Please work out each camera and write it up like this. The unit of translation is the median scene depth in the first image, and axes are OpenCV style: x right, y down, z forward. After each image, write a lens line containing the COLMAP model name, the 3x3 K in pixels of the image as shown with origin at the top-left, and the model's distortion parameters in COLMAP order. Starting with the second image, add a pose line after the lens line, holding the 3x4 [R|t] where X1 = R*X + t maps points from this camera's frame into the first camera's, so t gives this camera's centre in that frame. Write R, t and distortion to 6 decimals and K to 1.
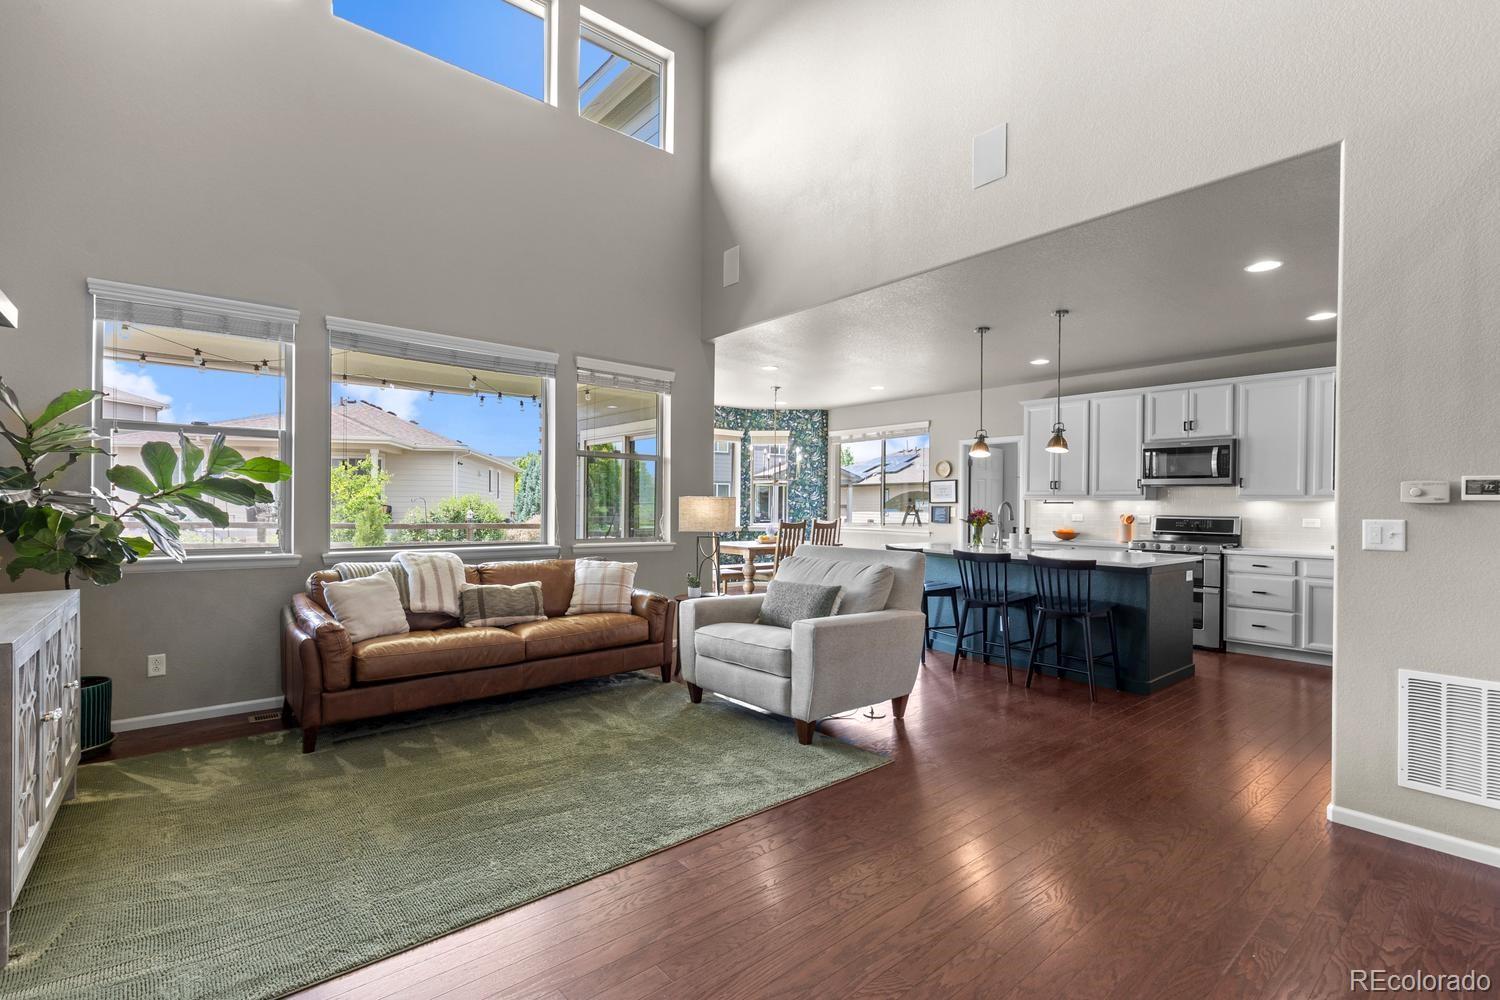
lens RADIAL K [[682.9, 0, 750.9], [0, 682.9, 506.9], [0, 0, 1]] dist [0.002677, -0.000635]
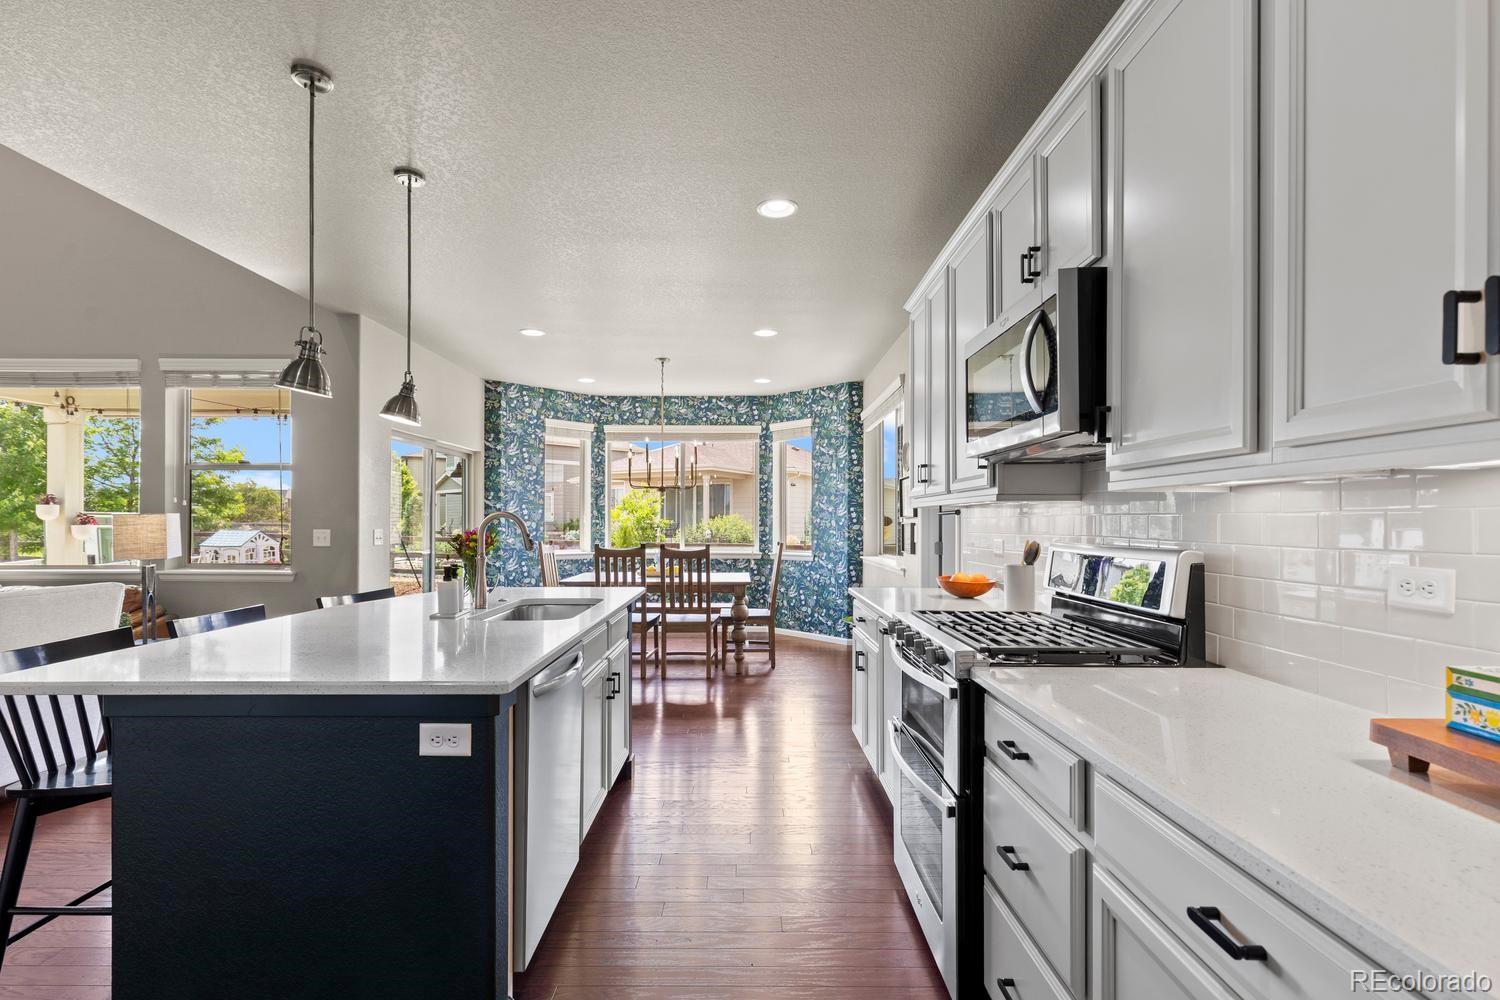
lens RADIAL K [[682.9, 0, 750.1], [0, 682.9, 520.4], [0, 0, 1]] dist [0.002677, -0.000635]
pose [[0.763623, -0.010609, -0.645575, 0.719662], [0.004248, 0.999926, -0.011407, 0.003638], [0.645648, 0.005968, 0.763612, 0.645125]]
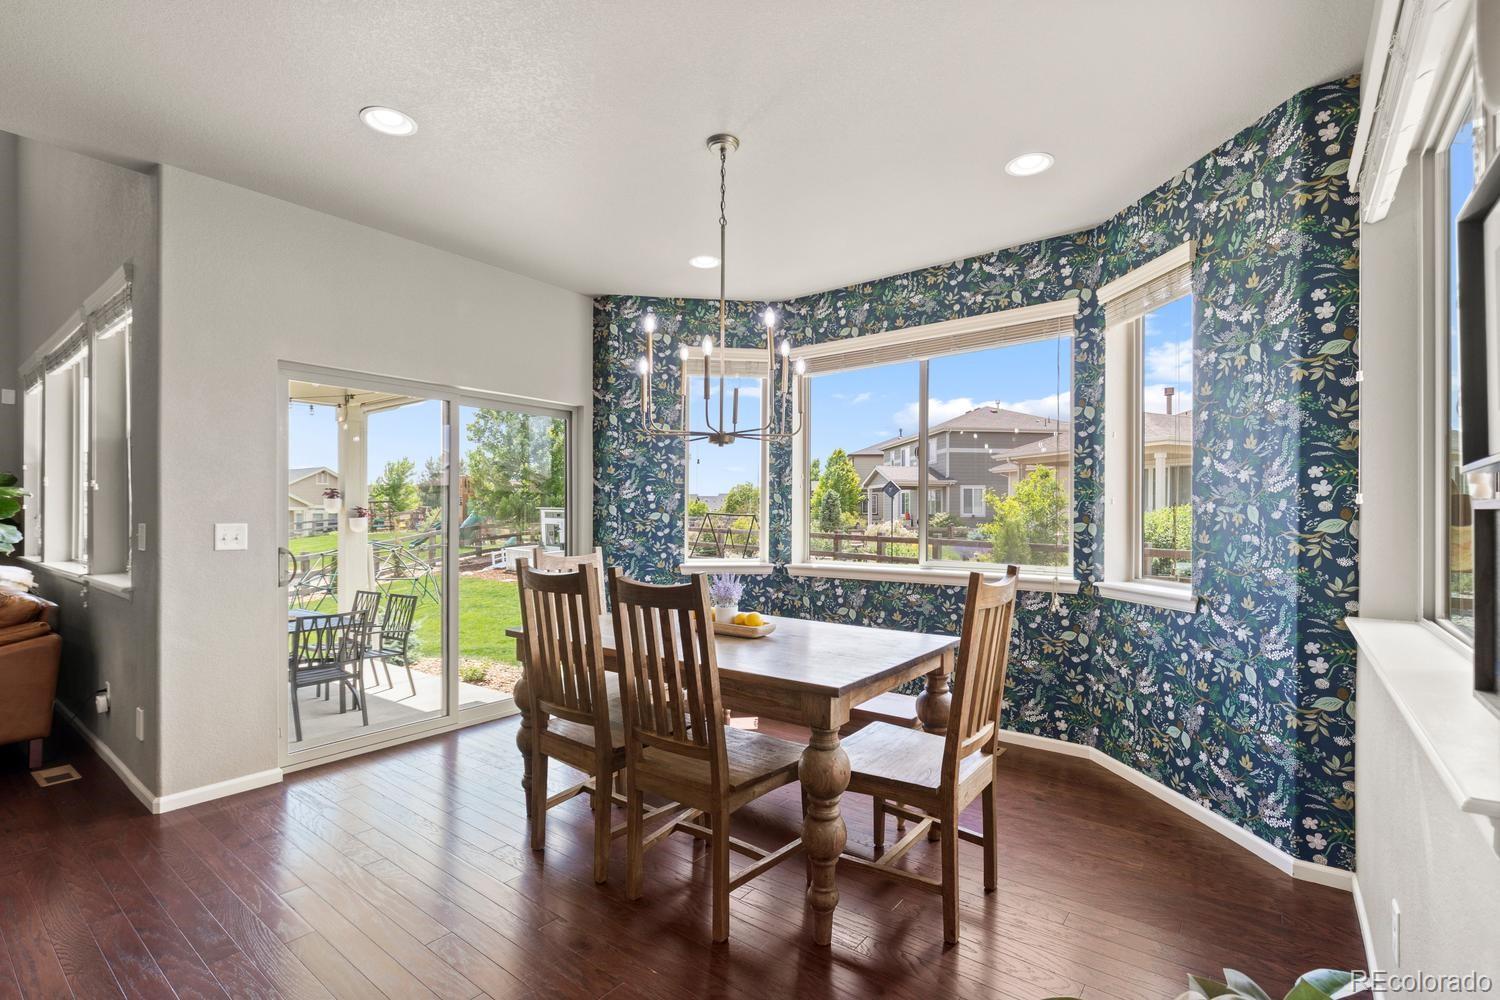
lens RADIAL K [[682.9, 0, 757.8], [0, 682.9, 517.5], [0, 0, 1]] dist [0.002677, -0.000635]
pose [[0.213711, -0.007538, -0.976868, 0.440450], [-0.001534, 0.999966, -0.008052, 0.001626], [0.976896, 0.003219, 0.213692, 1.196844]]
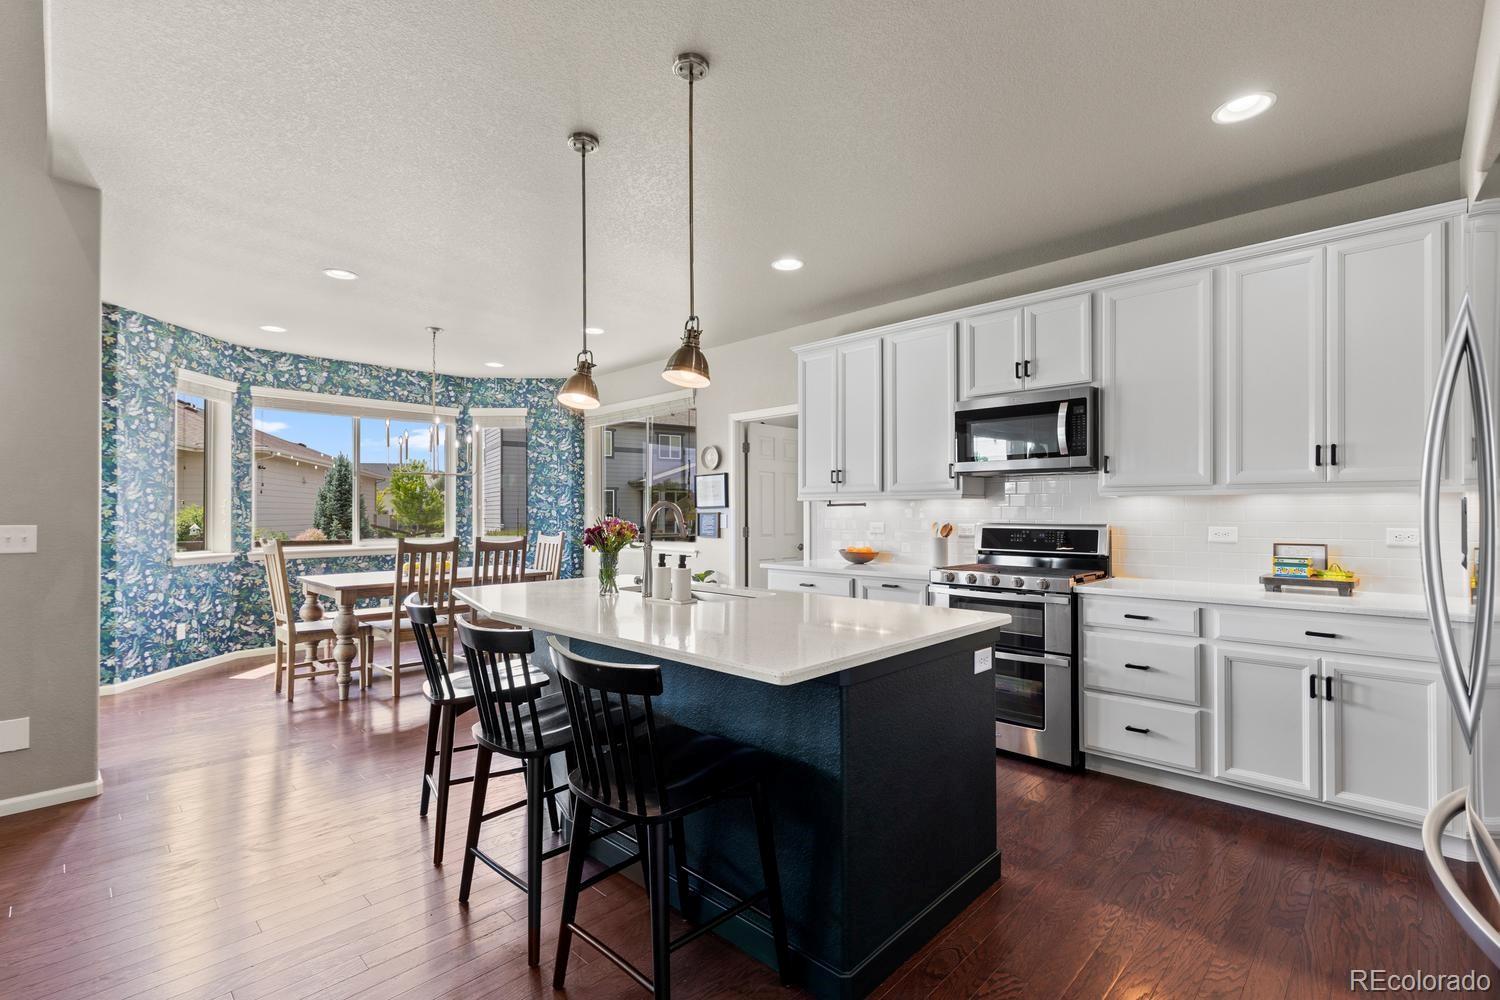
lens RADIAL K [[682.9, 0, 753.1], [0, 682.9, 506.4], [0, 0, 1]] dist [0.002677, -0.000635]
pose [[0.995184, -0.011385, 0.097359, 0.339174], [0.012543, 0.999858, -0.011285, 0.001614], [-0.097217, 0.012451, 0.995185, 0.426815]]
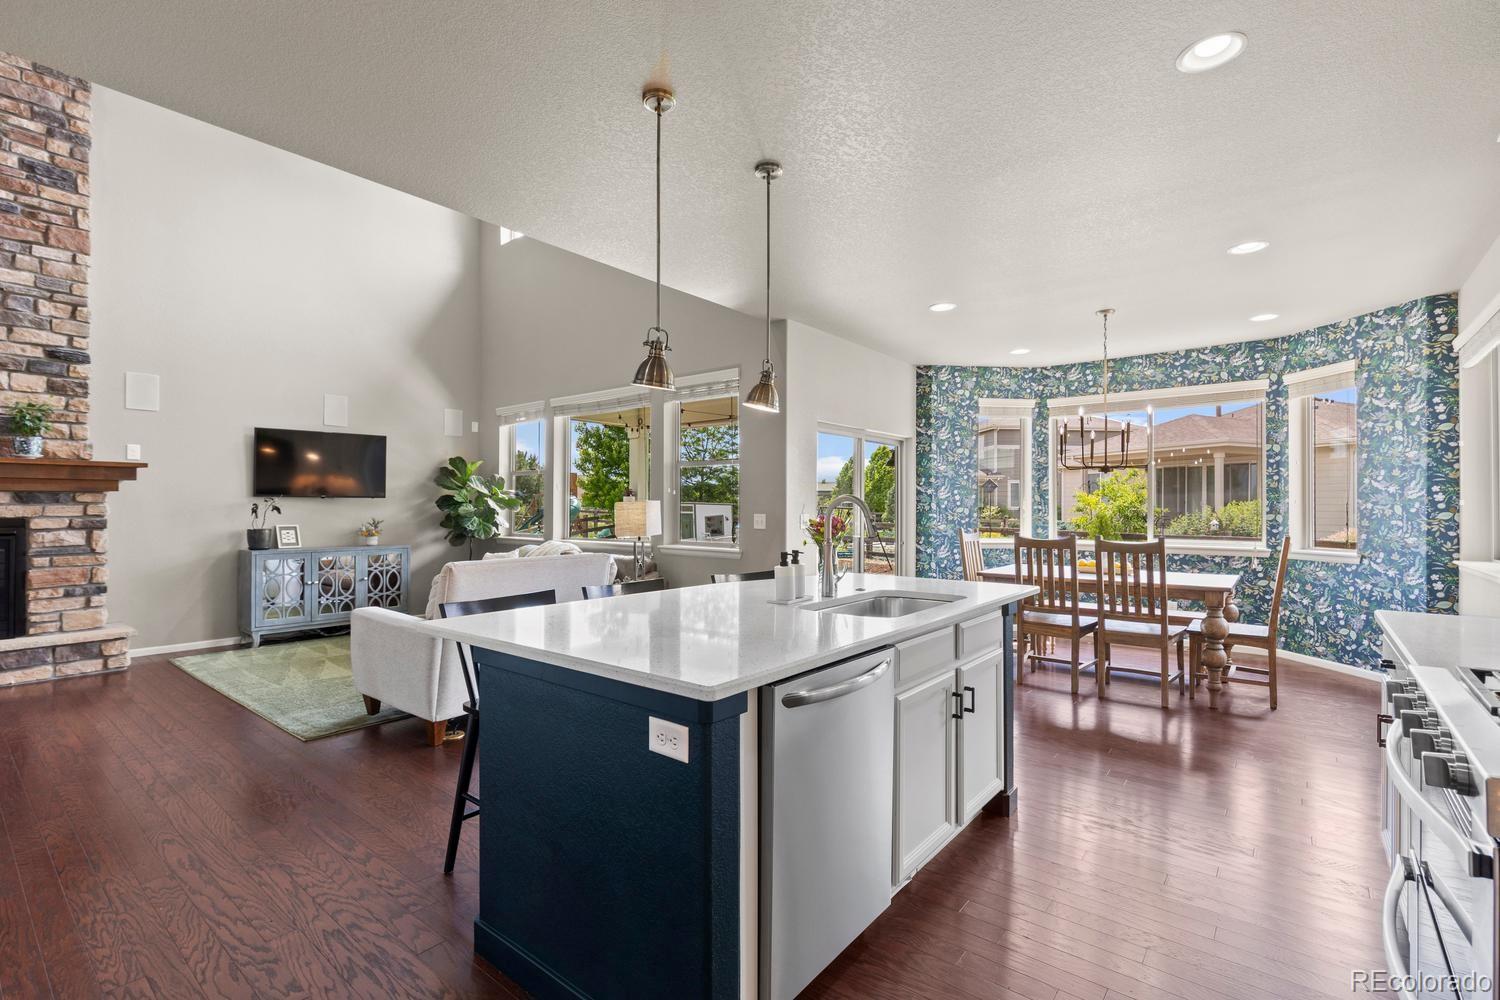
lens RADIAL K [[682.9, 0, 753.4], [0, 682.9, 503.7], [0, 0, 1]] dist [0.002677, -0.000635]
pose [[0.192547, -0.016930, -0.981142, 0.707963], [-0.002769, 0.999838, -0.017796, 0.004717], [0.981284, 0.006144, 0.192469, 0.737005]]
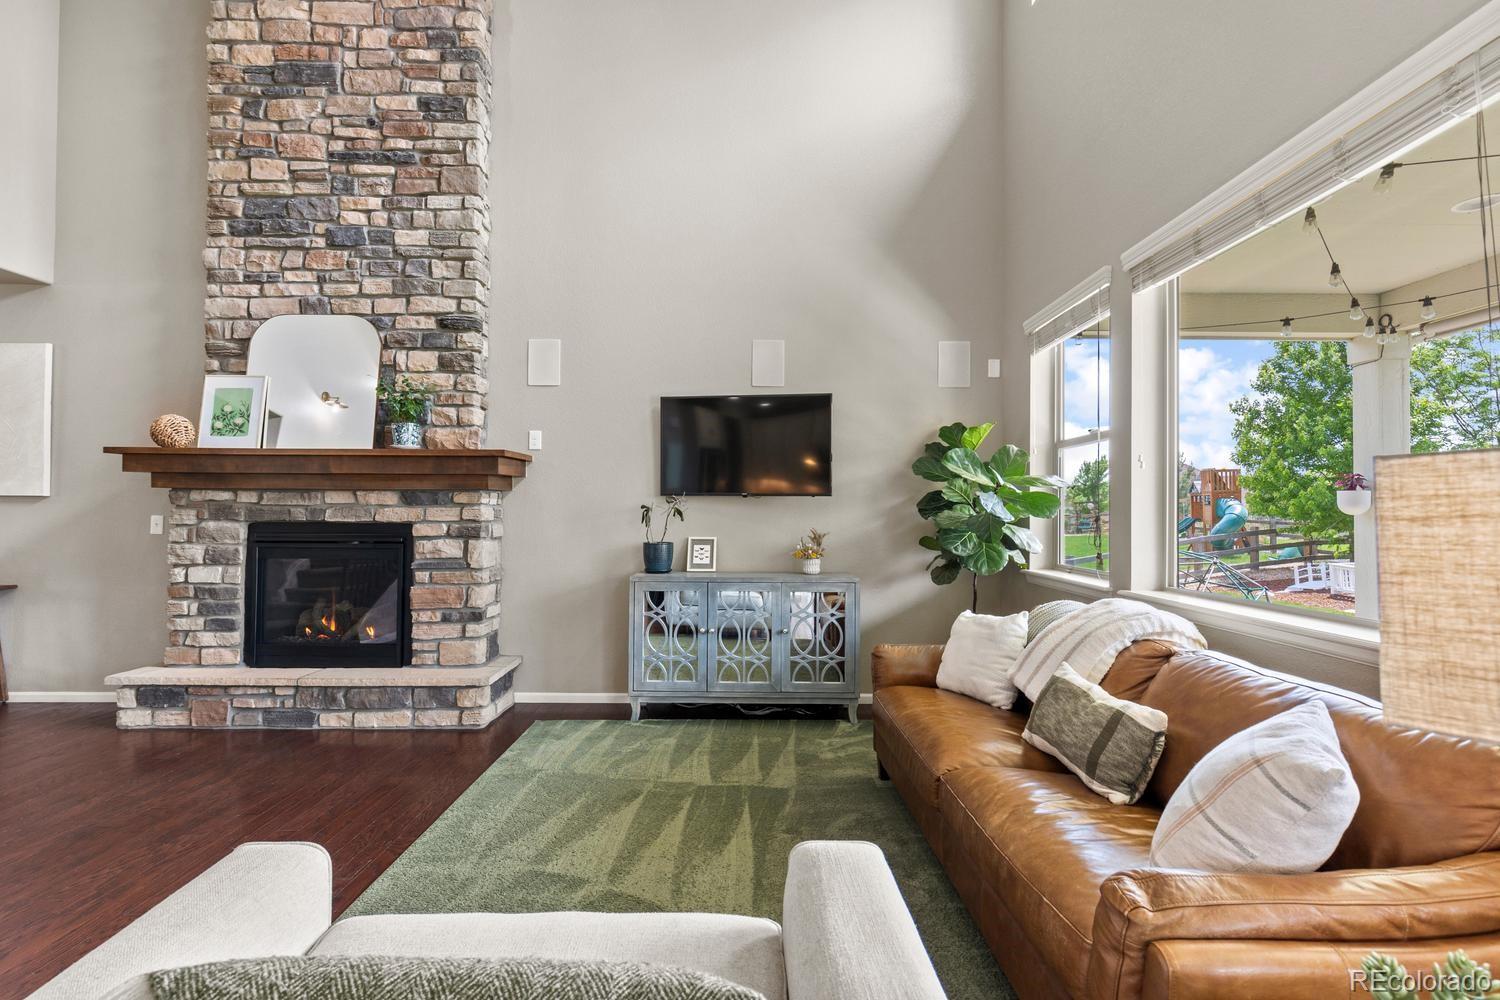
lens RADIAL K [[682.9, 0, 742.5], [0, 682.9, 504.8], [0, 0, 1]] dist [0.002677, -0.000635]
pose [[-0.640554, -0.024800, -0.767513, 0.104192], [-0.015305, 0.999692, -0.019529, 0.000350], [0.767761, -0.000763, -0.640736, 0.726895]]
